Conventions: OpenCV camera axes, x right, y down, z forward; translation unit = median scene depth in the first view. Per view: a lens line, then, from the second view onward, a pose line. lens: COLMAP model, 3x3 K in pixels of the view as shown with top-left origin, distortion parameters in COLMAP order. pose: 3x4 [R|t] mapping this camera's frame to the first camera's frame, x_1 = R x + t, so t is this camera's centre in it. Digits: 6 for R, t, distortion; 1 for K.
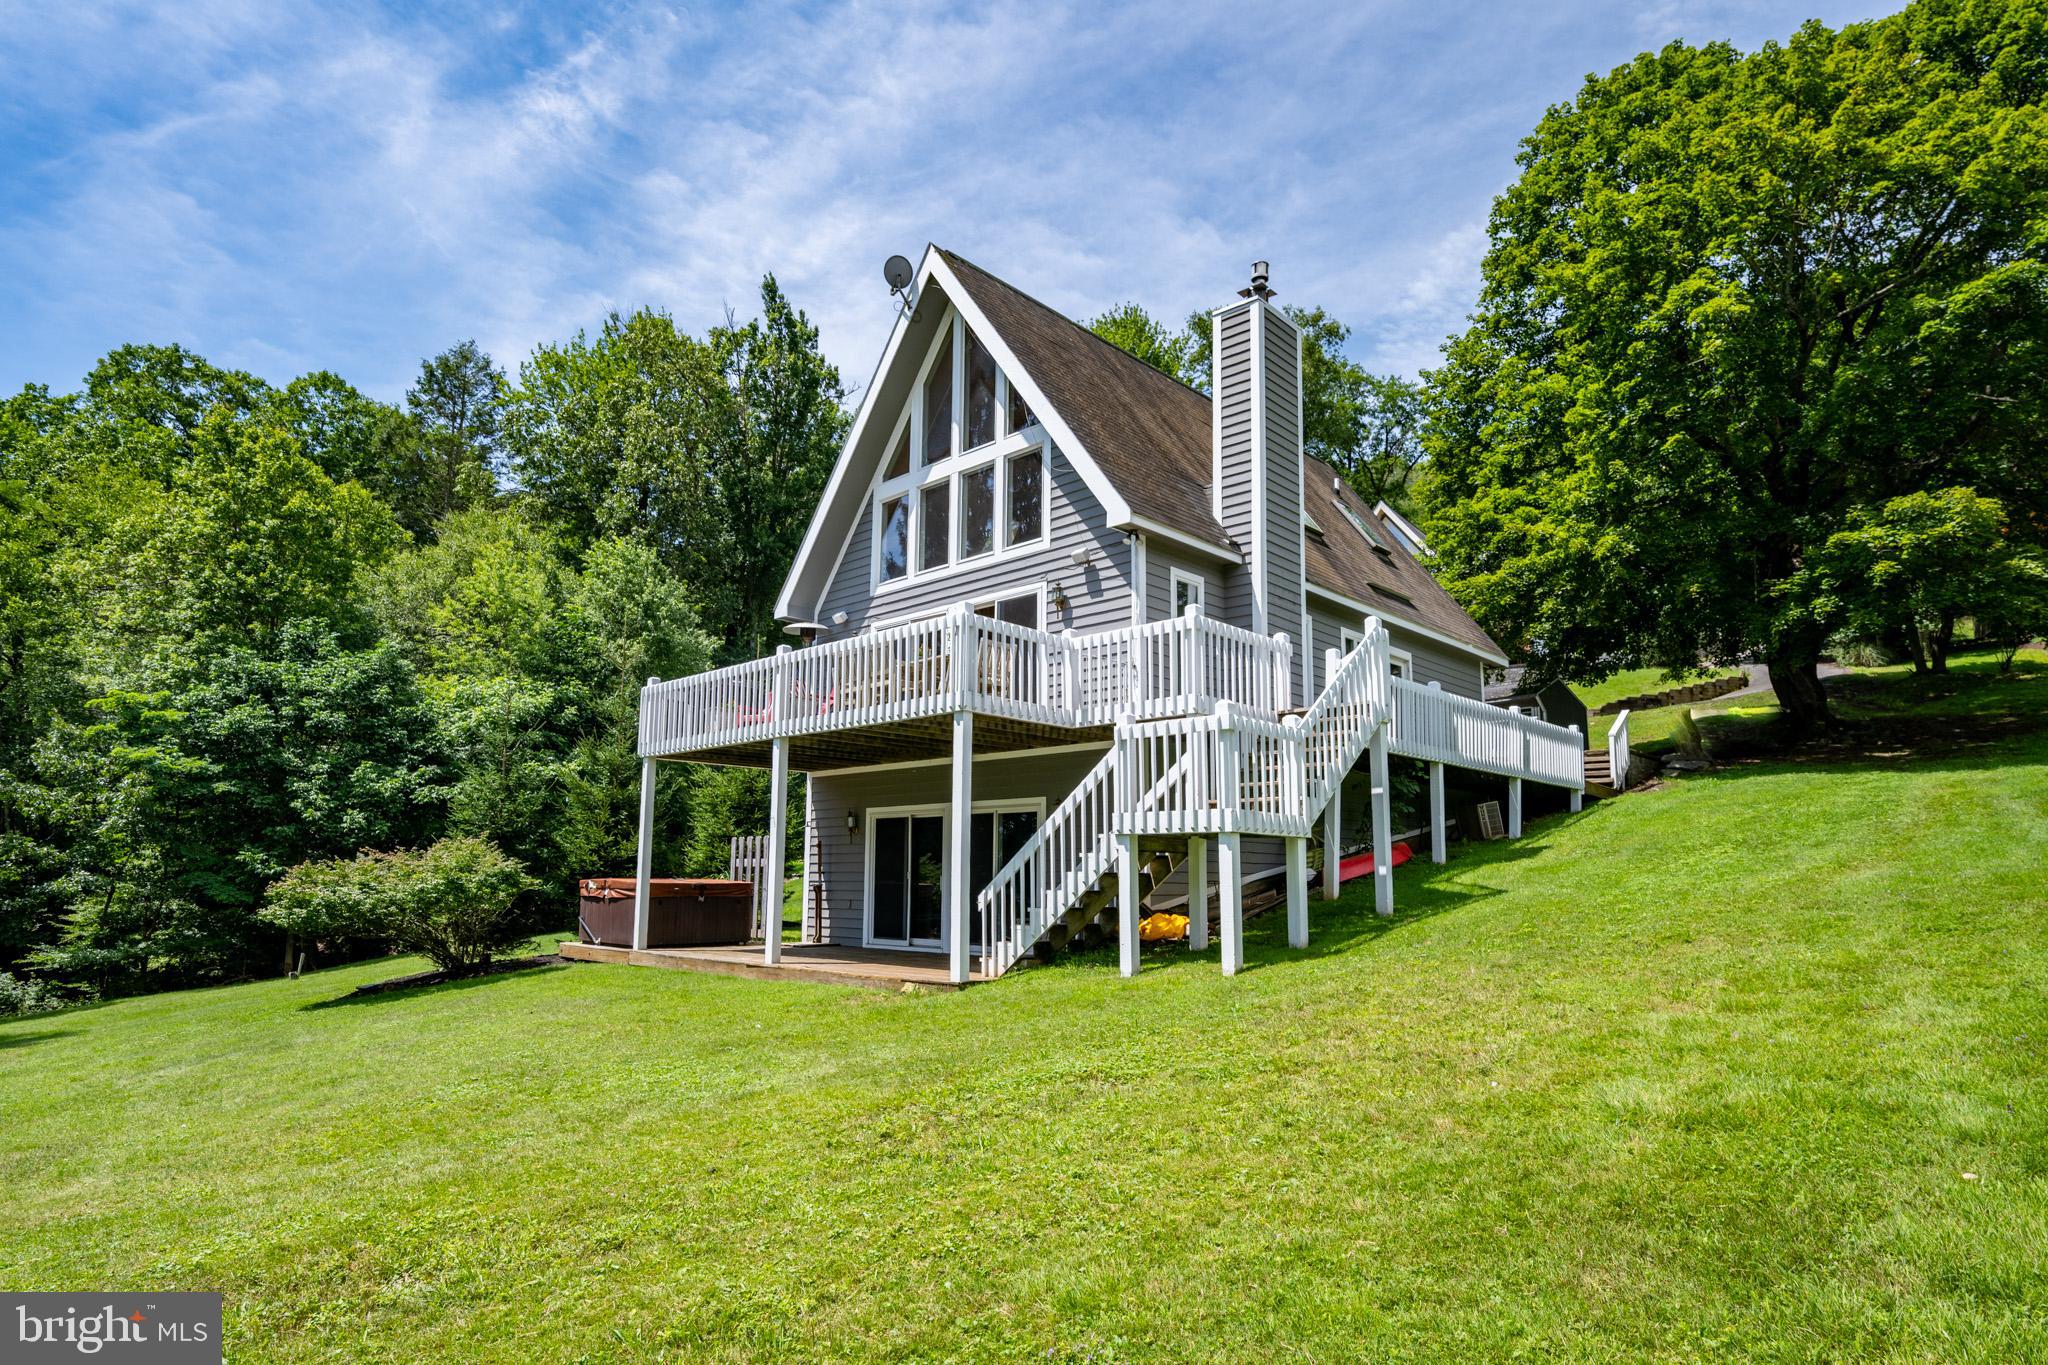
lens RADIAL K [[1116.3, 0, 986.5], [0, 1116.3, 689.6], [0, 0, 1]] dist [-0.001903, -0.000500]
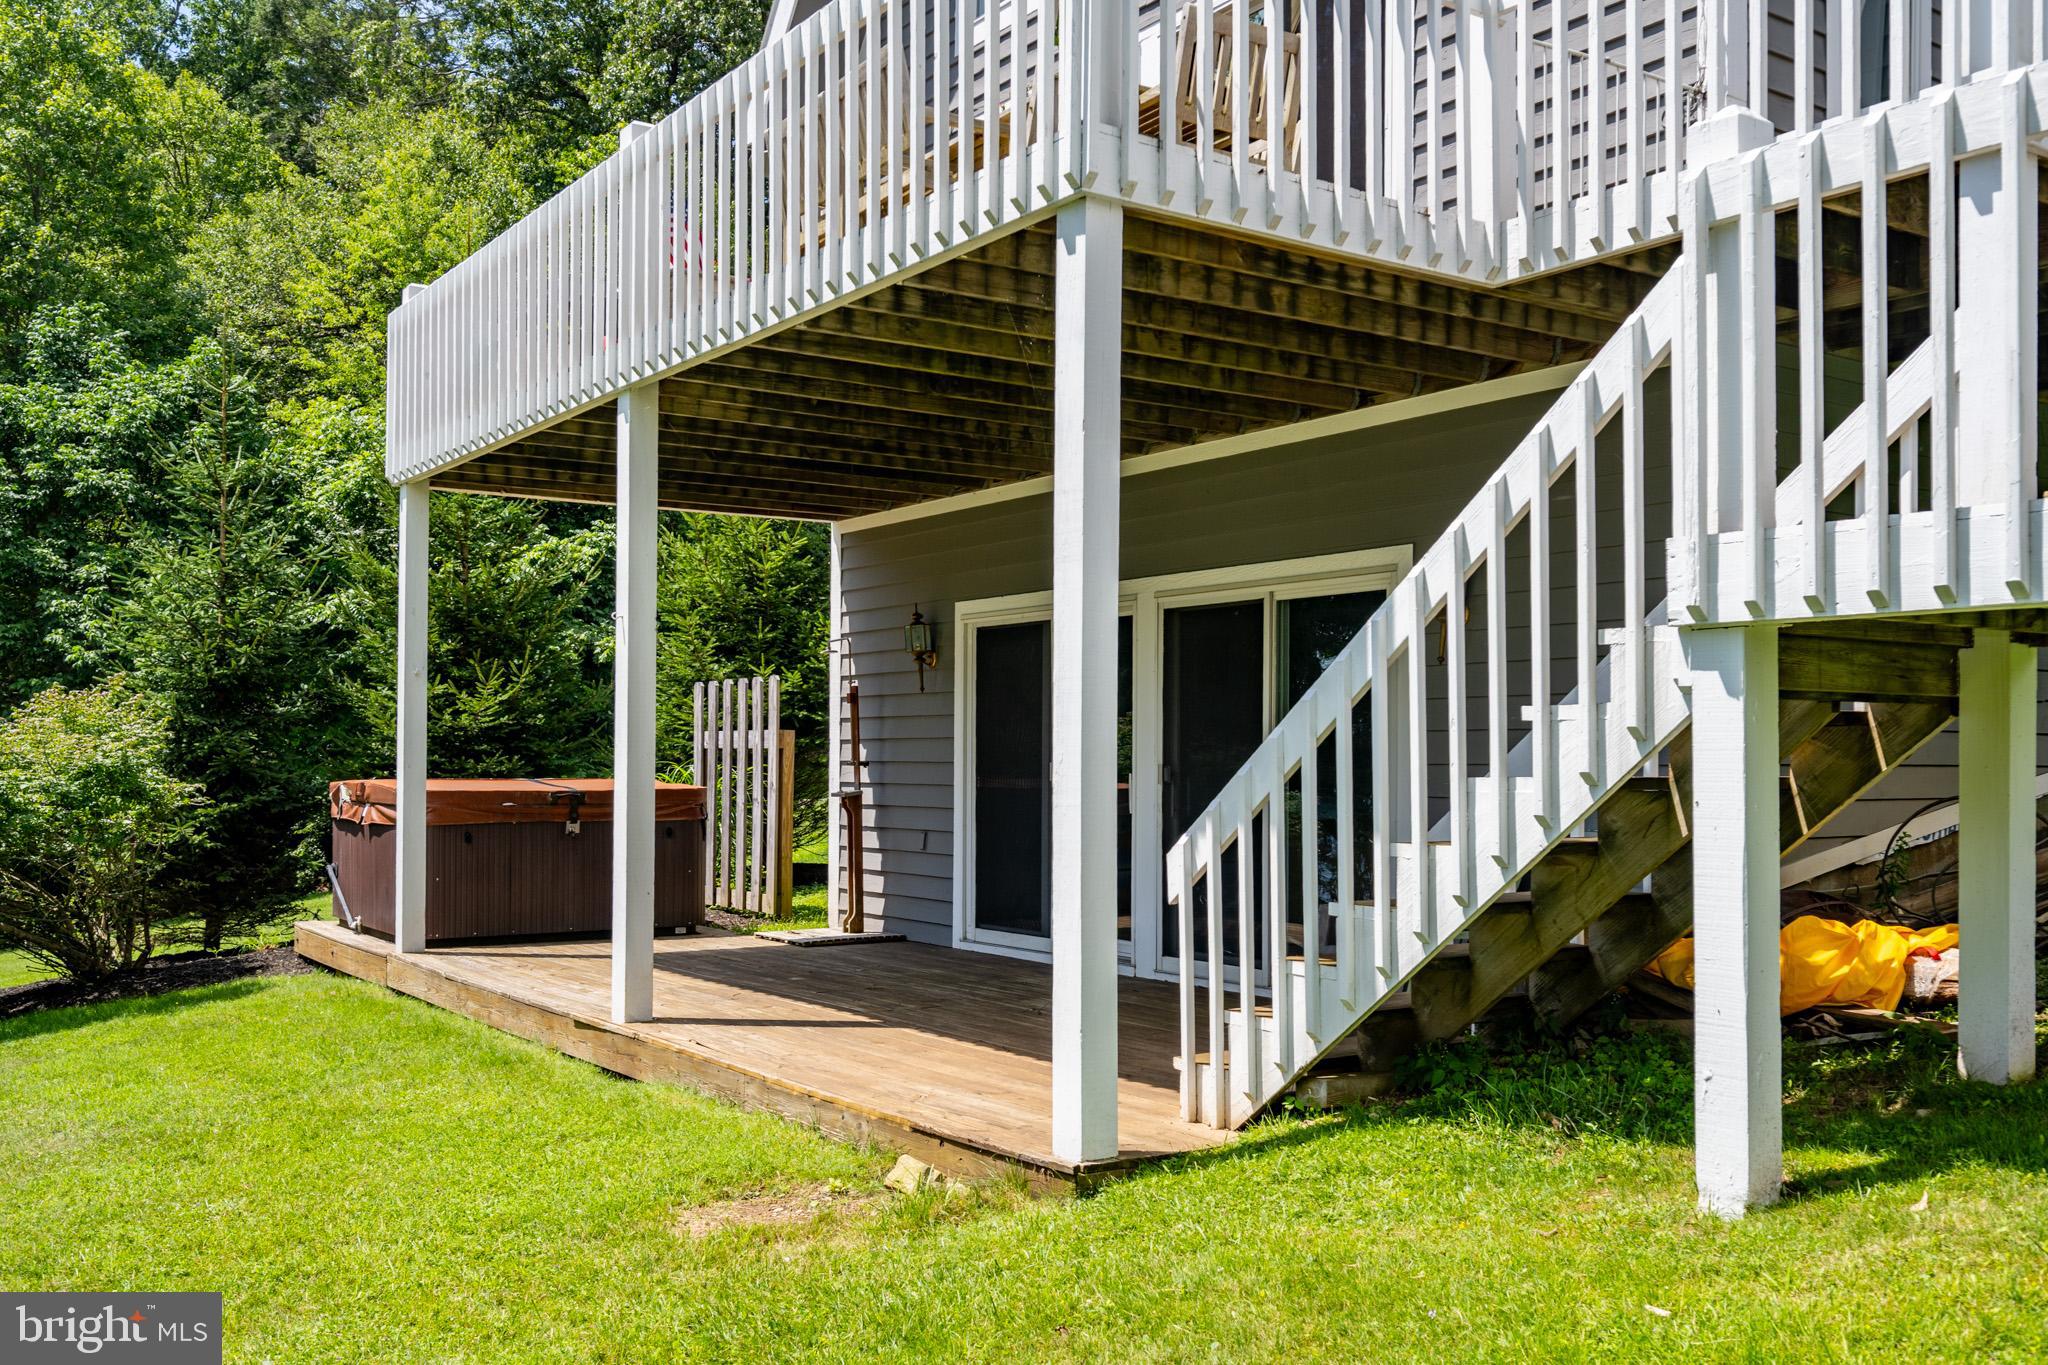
lens RADIAL K [[1835.5, 0, 1023.8], [0, 1835.5, 711.7], [0, 0, 1]] dist [-0.000572, -0.003356]
pose [[0.985086, -0.007934, -0.171877, 0.028244], [0.032269, 0.989730, 0.139257, 0.056322], [0.169007, -0.142726, 0.975226, 0.375381]]
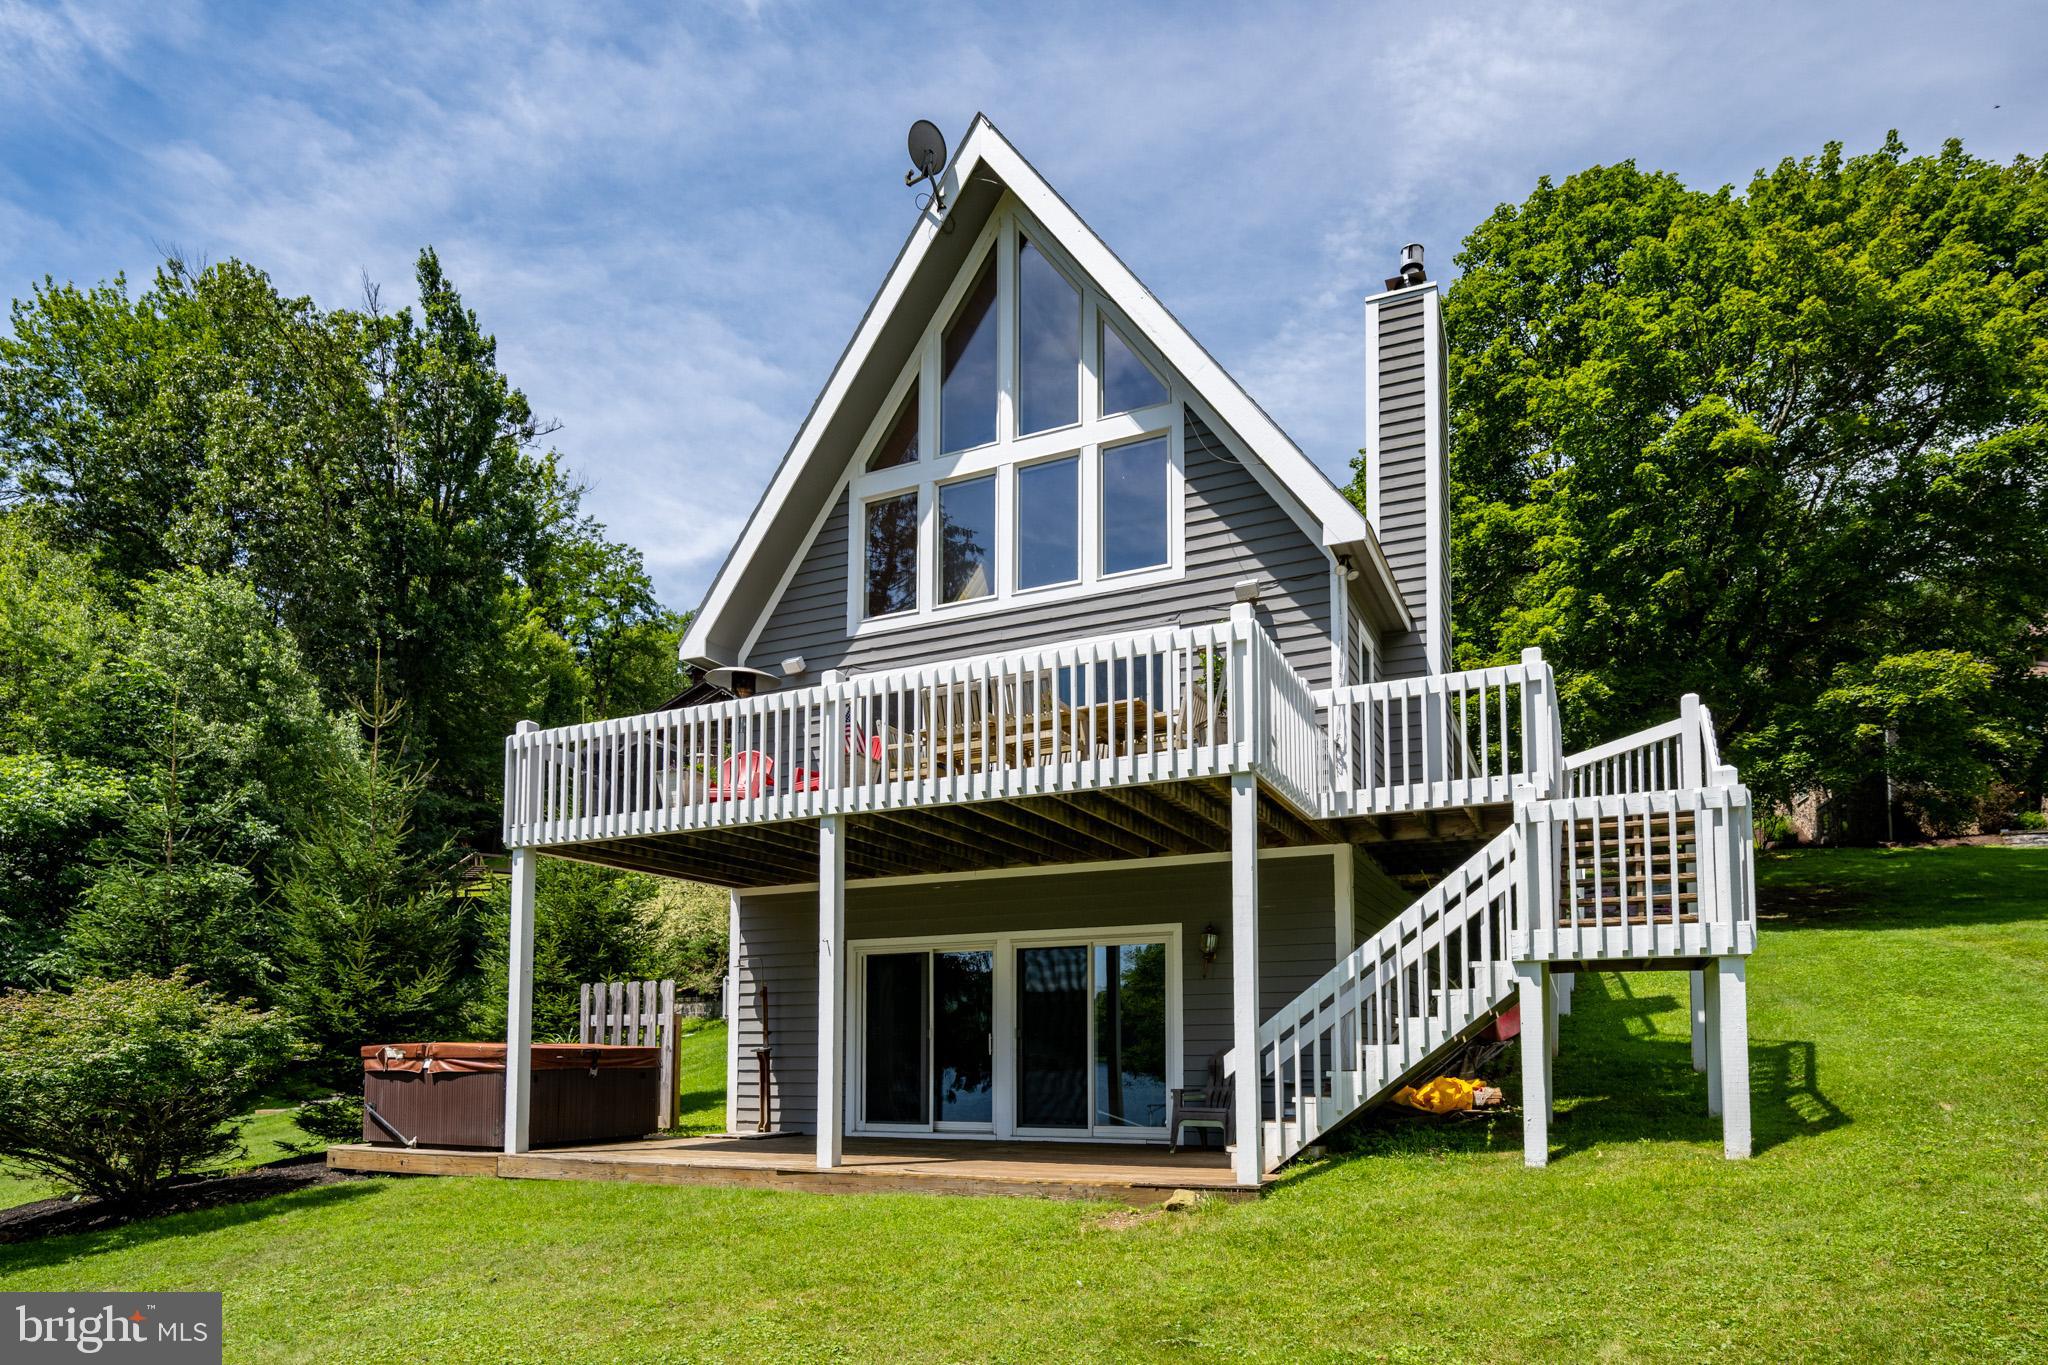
lens RADIAL K [[1172.7, 0, 1062.4], [0, 1172.7, 956.9], [0, 0, 1]] dist [-0.005570, -0.000024]
pose [[0.931663, 0.019484, 0.362801, -0.254871], [-0.050992, 0.995690, 0.077471, 0.054490], [-0.359728, -0.090677, 0.928641, 0.277017]]
